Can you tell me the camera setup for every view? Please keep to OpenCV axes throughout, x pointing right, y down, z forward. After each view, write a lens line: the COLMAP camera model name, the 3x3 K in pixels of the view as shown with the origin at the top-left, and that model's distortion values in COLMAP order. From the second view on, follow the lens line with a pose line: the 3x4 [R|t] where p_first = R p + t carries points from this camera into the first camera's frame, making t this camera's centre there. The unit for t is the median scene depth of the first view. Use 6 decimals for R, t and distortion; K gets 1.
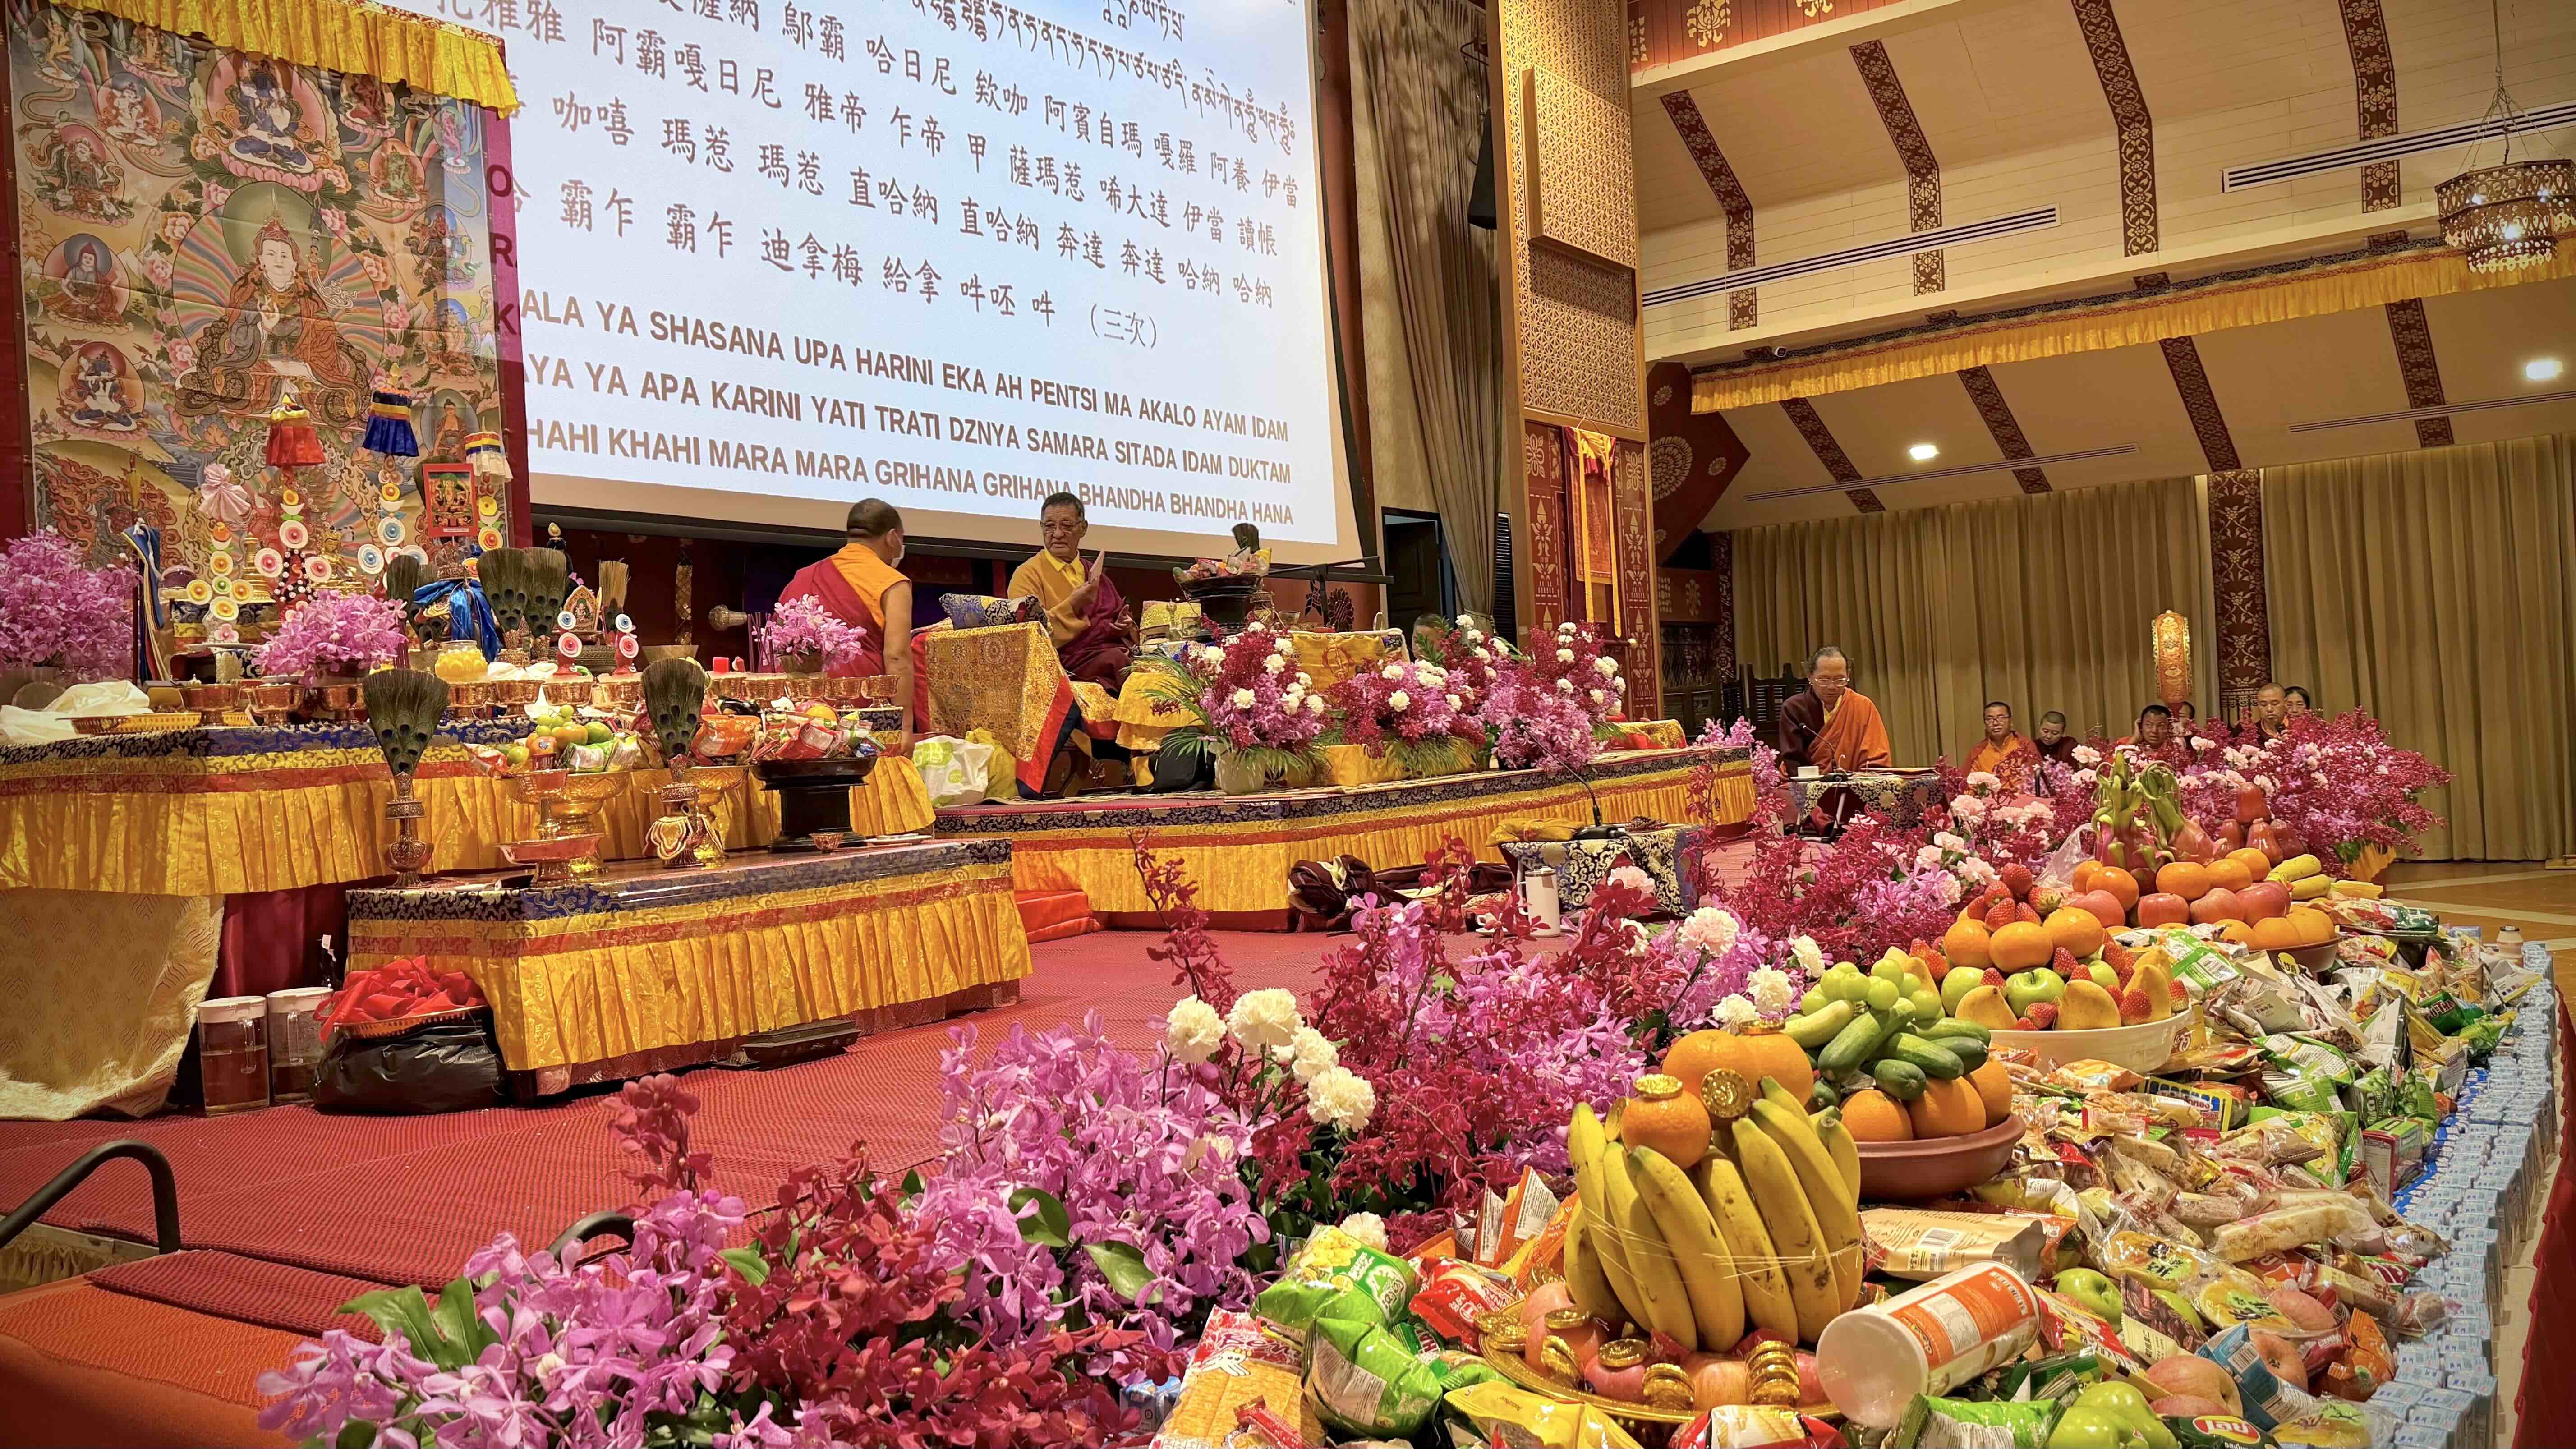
lens RADIAL K [[1936.6, 0, 1282.0], [0, 1936.6, 738.0], [0, 0, 1]] dist [0.057134, -0.074375]
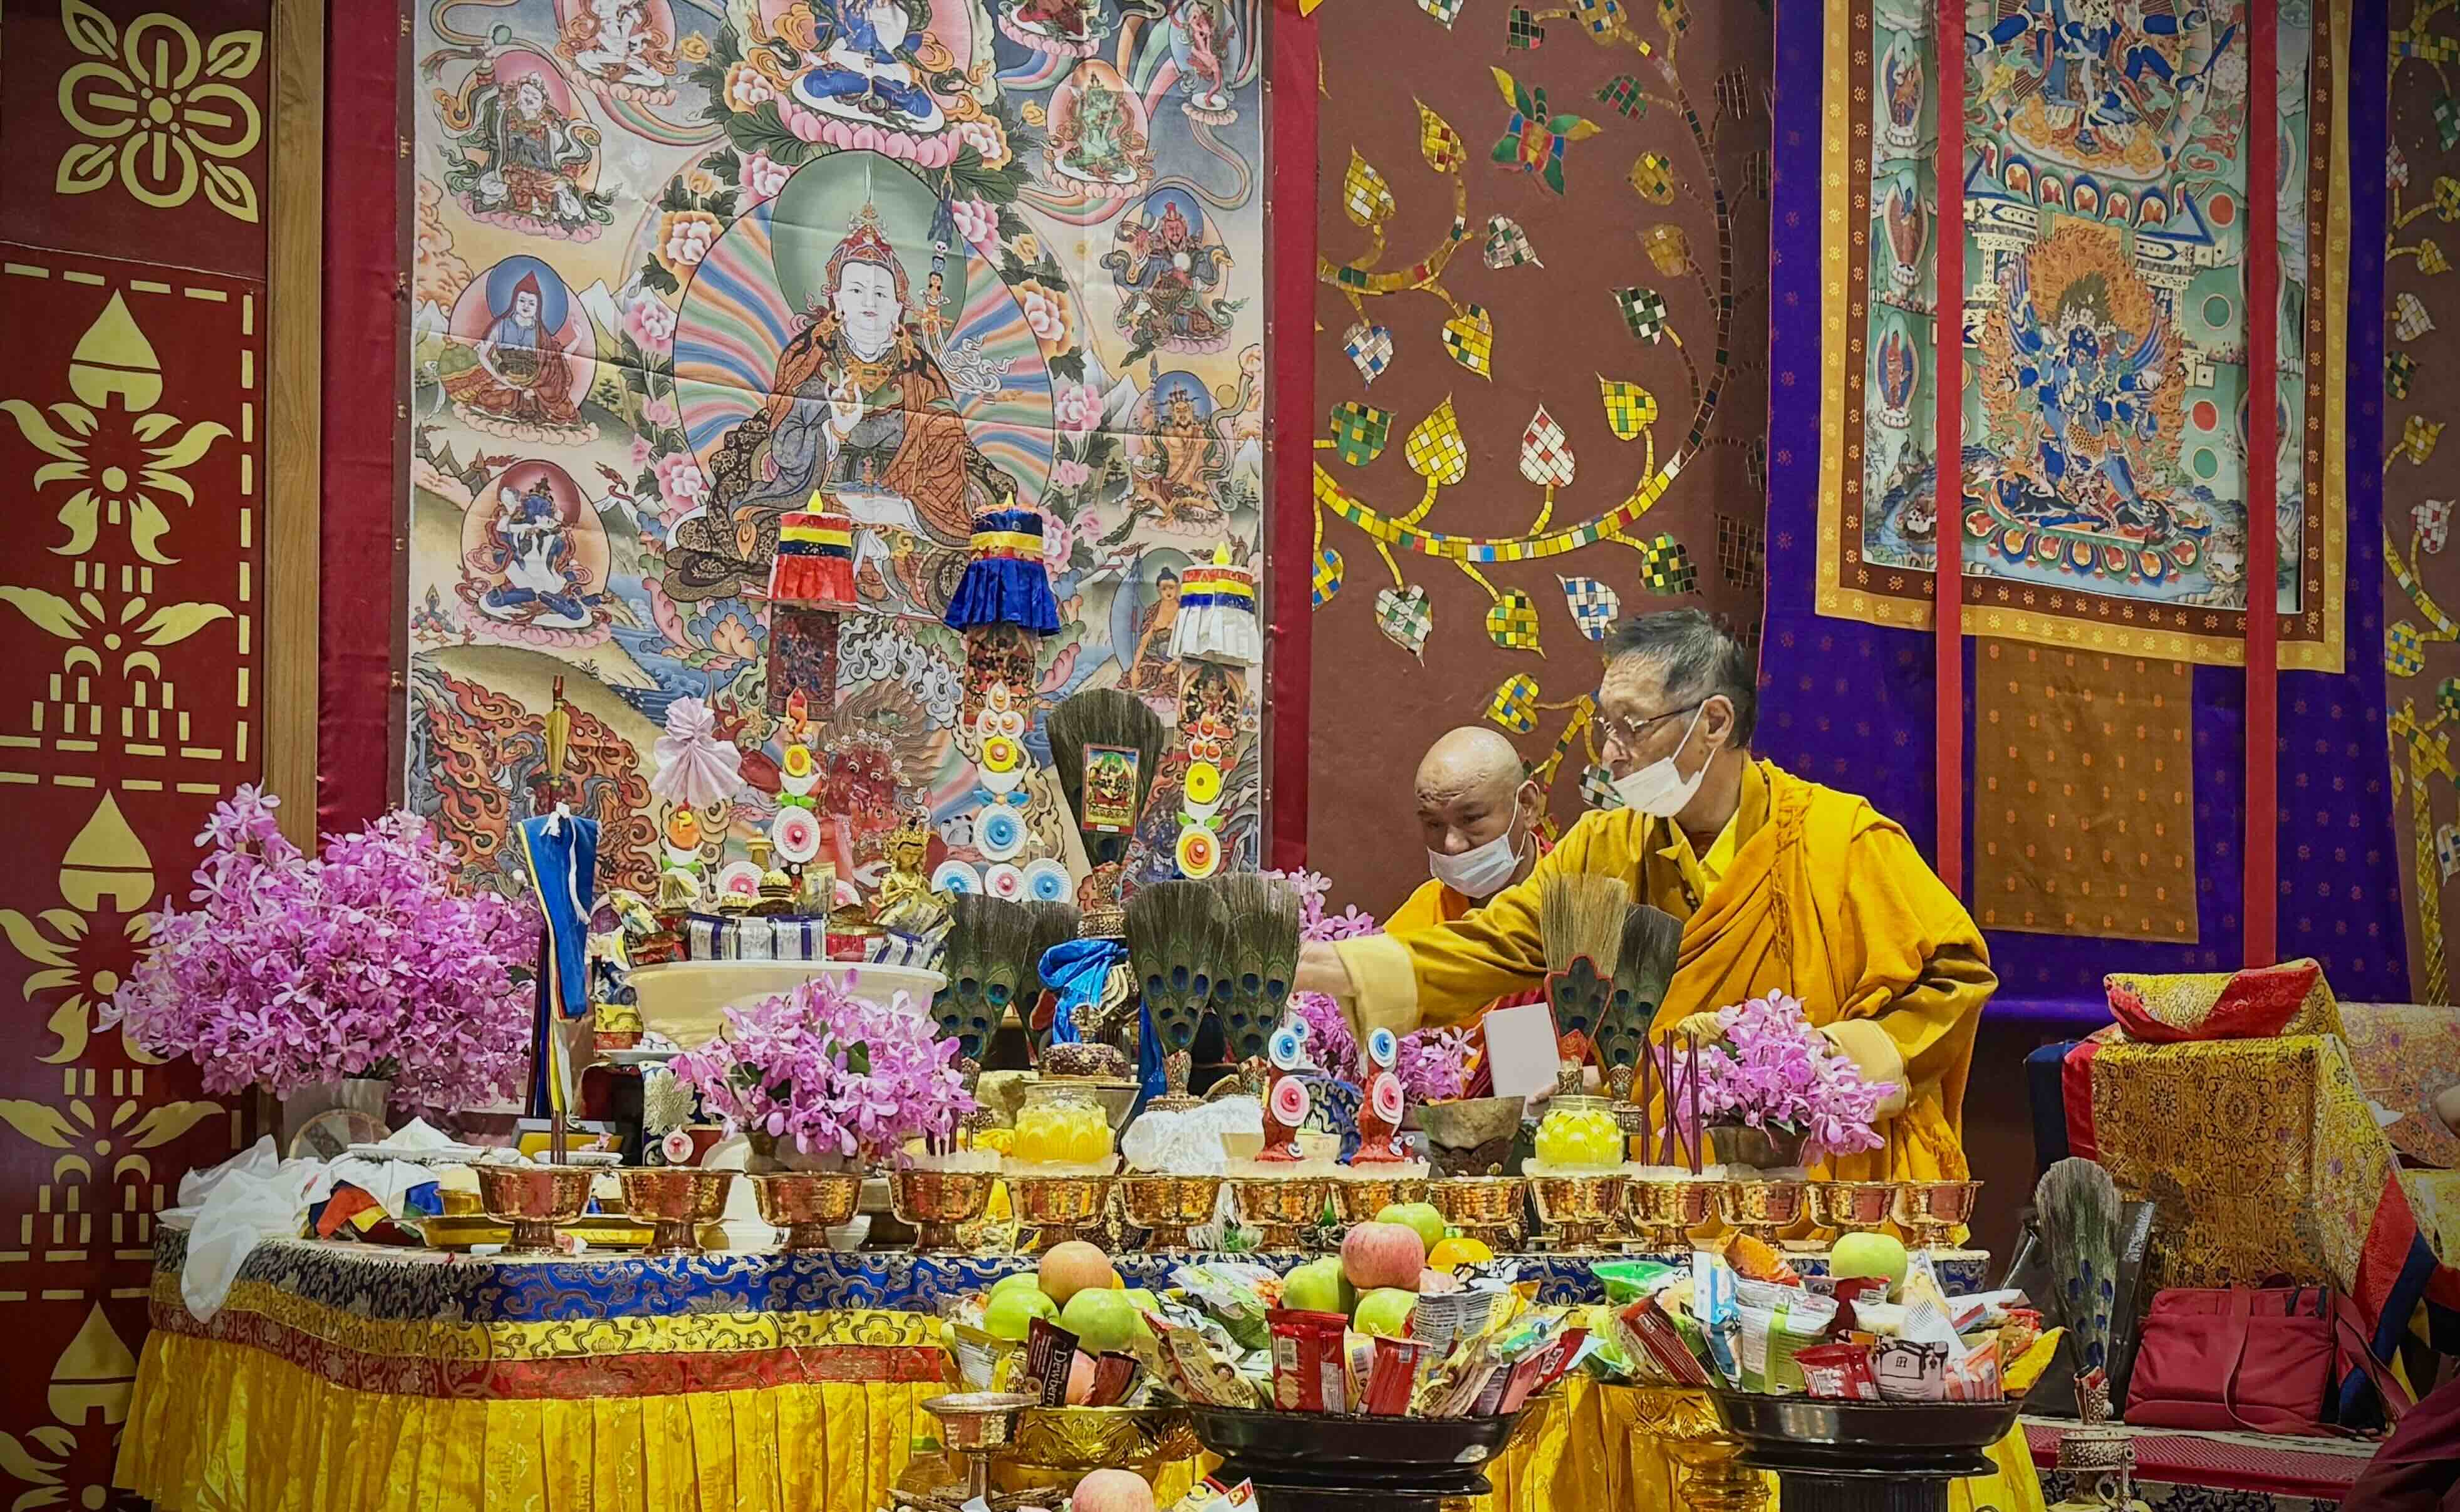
lens RADIAL K [[3472.8, 0, 1393.0], [0, 3472.8, 991.7], [0, 0, 1]] dist [0.131200, 0.000000]
pose [[0.921182, 0.041832, -0.386877, -0.017759], [-0.060605, 0.997496, -0.036448, -0.035106], [0.384384, 0.057022, 0.921411, 0.202440]]
